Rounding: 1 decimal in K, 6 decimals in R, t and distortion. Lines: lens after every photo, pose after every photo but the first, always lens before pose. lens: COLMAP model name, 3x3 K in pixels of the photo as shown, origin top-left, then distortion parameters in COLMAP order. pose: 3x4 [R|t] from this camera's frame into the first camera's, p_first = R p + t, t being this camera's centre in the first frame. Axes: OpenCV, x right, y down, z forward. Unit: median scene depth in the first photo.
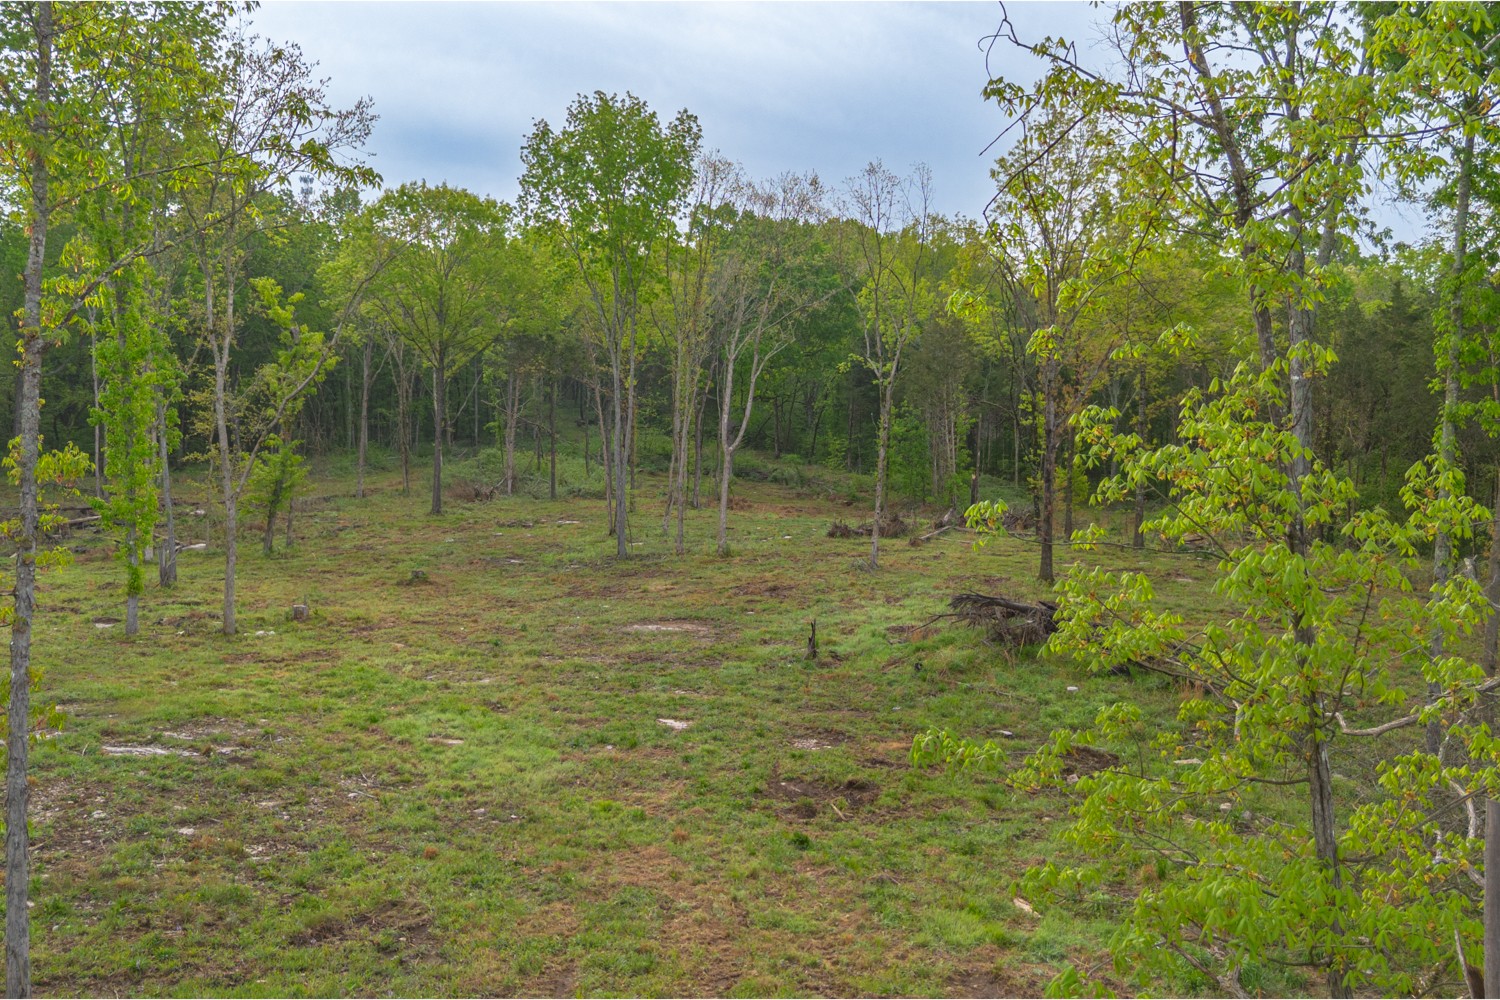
lens RADIAL K [[1253.8, 0, 746.1], [0, 1253.8, 493.9], [0, 0, 1]] dist [0.049682, -0.051905]
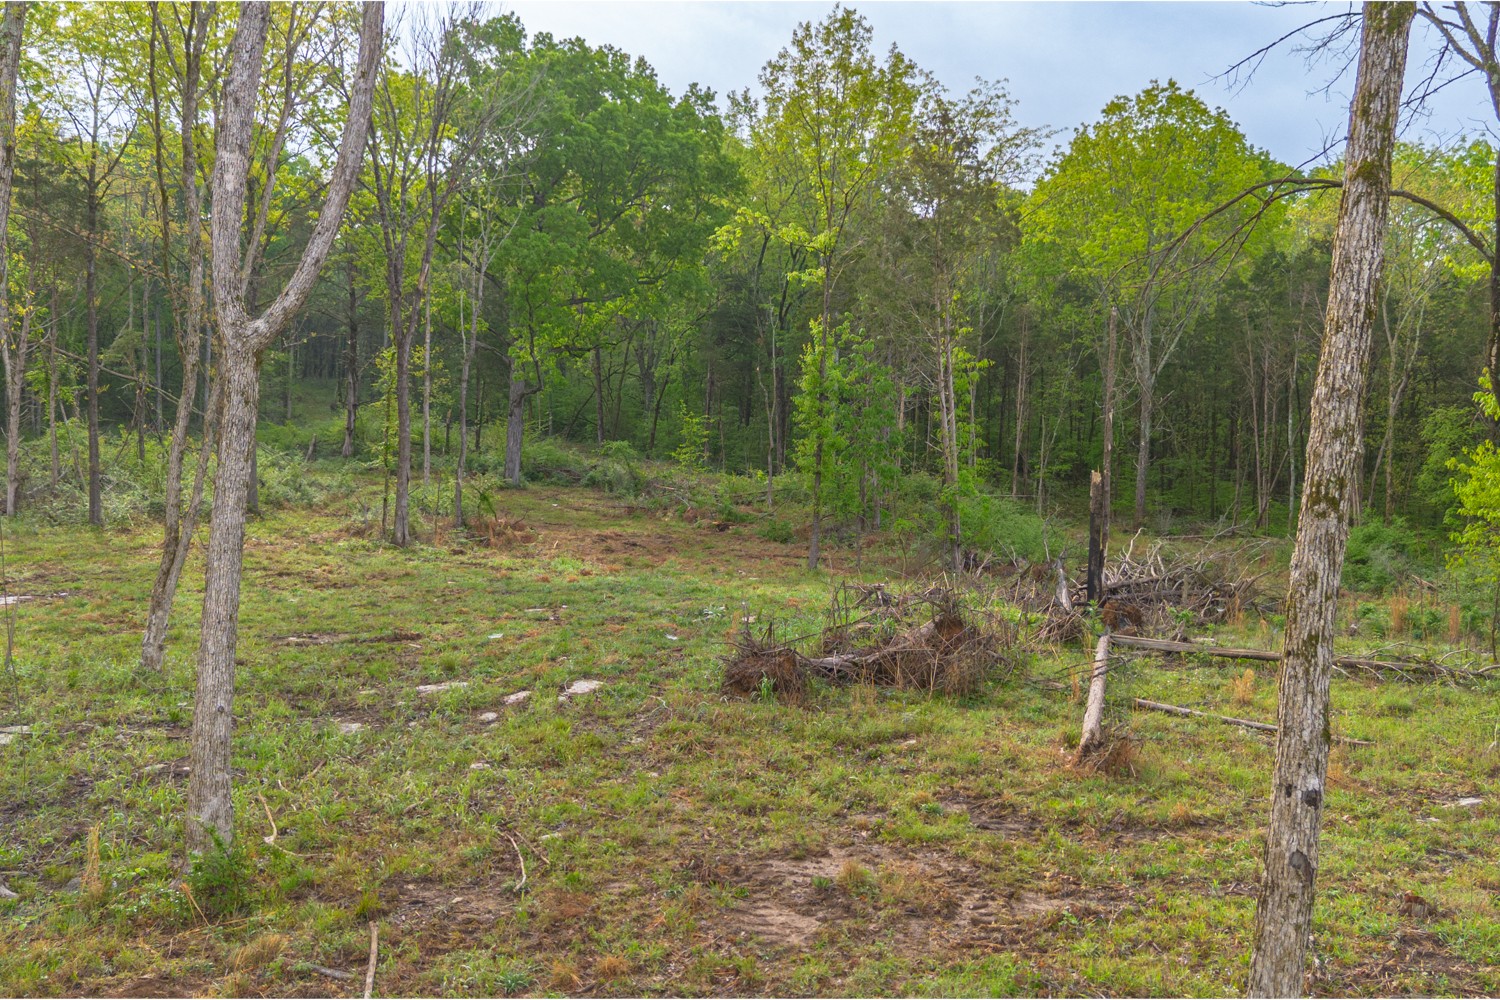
lens RADIAL K [[1253.8, 0, 782.6], [0, 1253.8, 506.6], [0, 0, 1]] dist [0.049682, -0.051905]
pose [[0.987370, -0.003354, 0.158397, 0.036573], [0.002078, 0.999964, 0.008222, -0.009611], [-0.158419, -0.007789, 0.987341, 0.783571]]
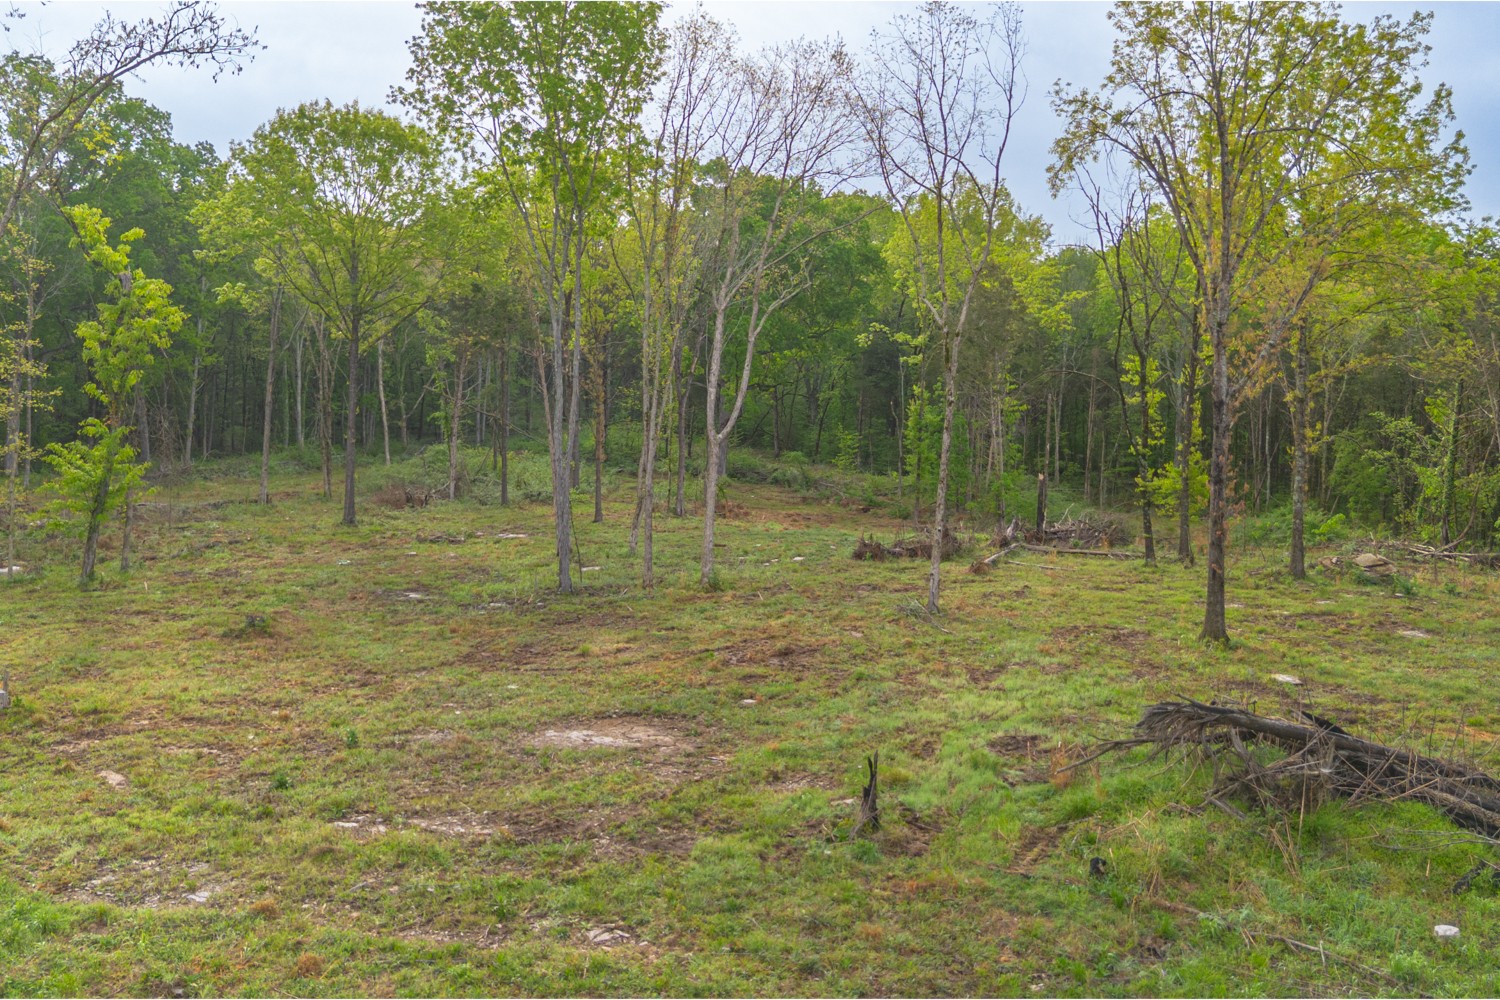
lens RADIAL K [[1253.8, 0, 741.3], [0, 1253.8, 490.6], [0, 0, 1]] dist [0.049682, -0.051905]
pose [[1.000000, -0.000548, -0.000631, 0.000311], [0.000545, 0.999991, -0.004177, -0.002618], [0.000633, 0.004176, 0.999991, 0.291178]]
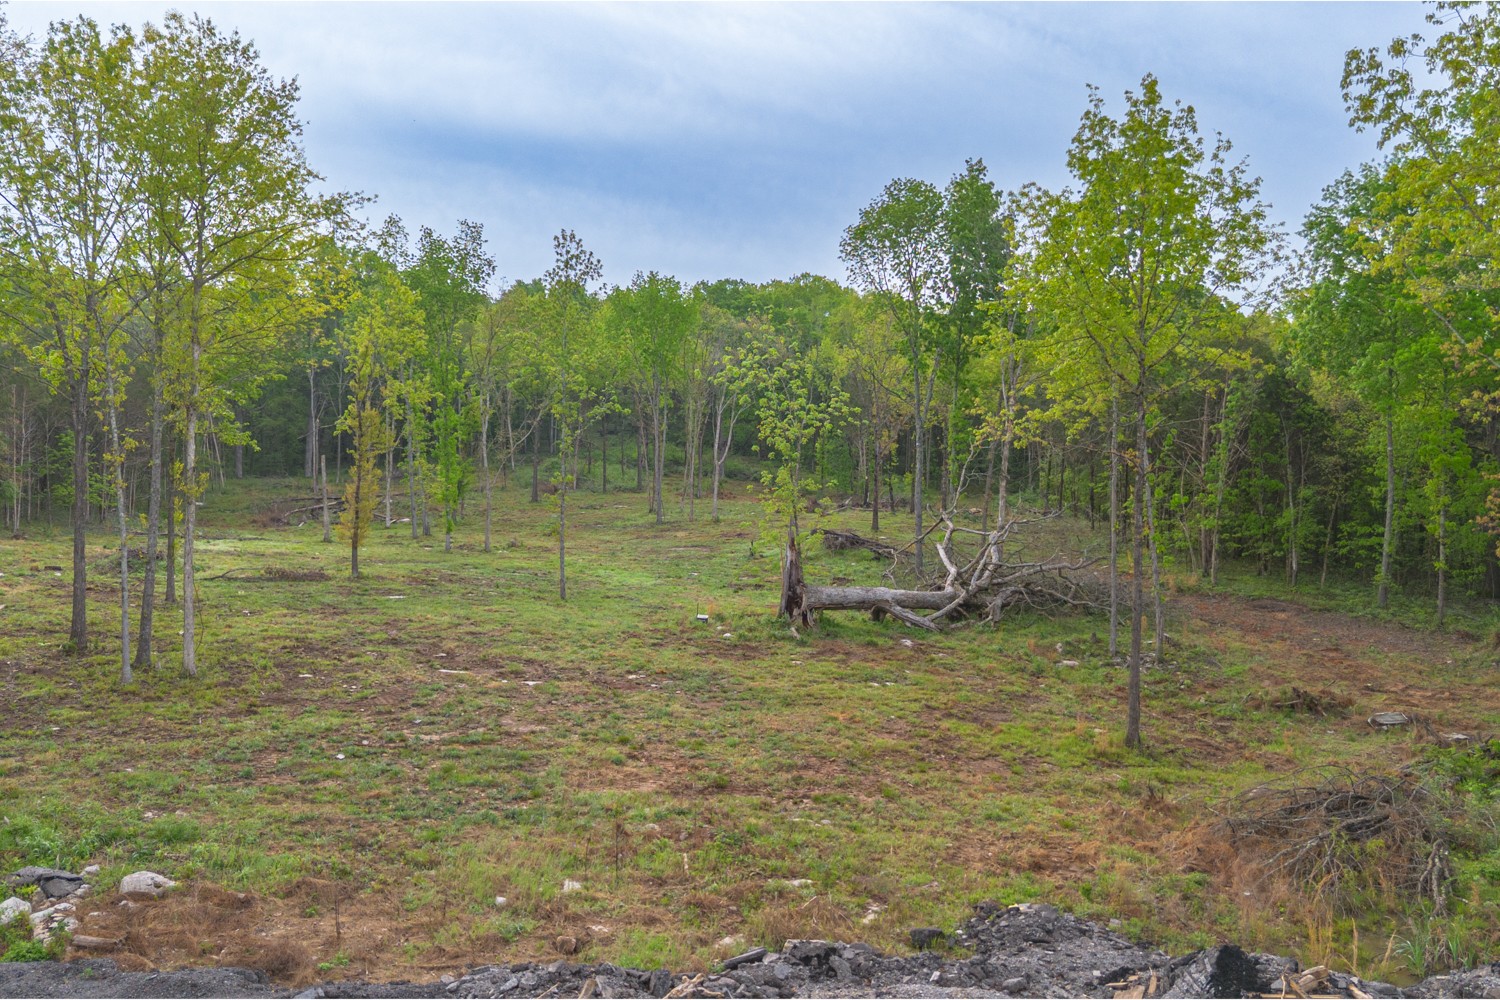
lens RADIAL K [[1253.8, 0, 751.4], [0, 1253.8, 501.1], [0, 0, 1]] dist [0.049682, -0.051905]
pose [[0.999985, -0.002002, 0.005154, 0.024248], [0.001968, 0.999976, 0.006600, 0.006918], [-0.005167, -0.006589, 0.999965, -0.802432]]
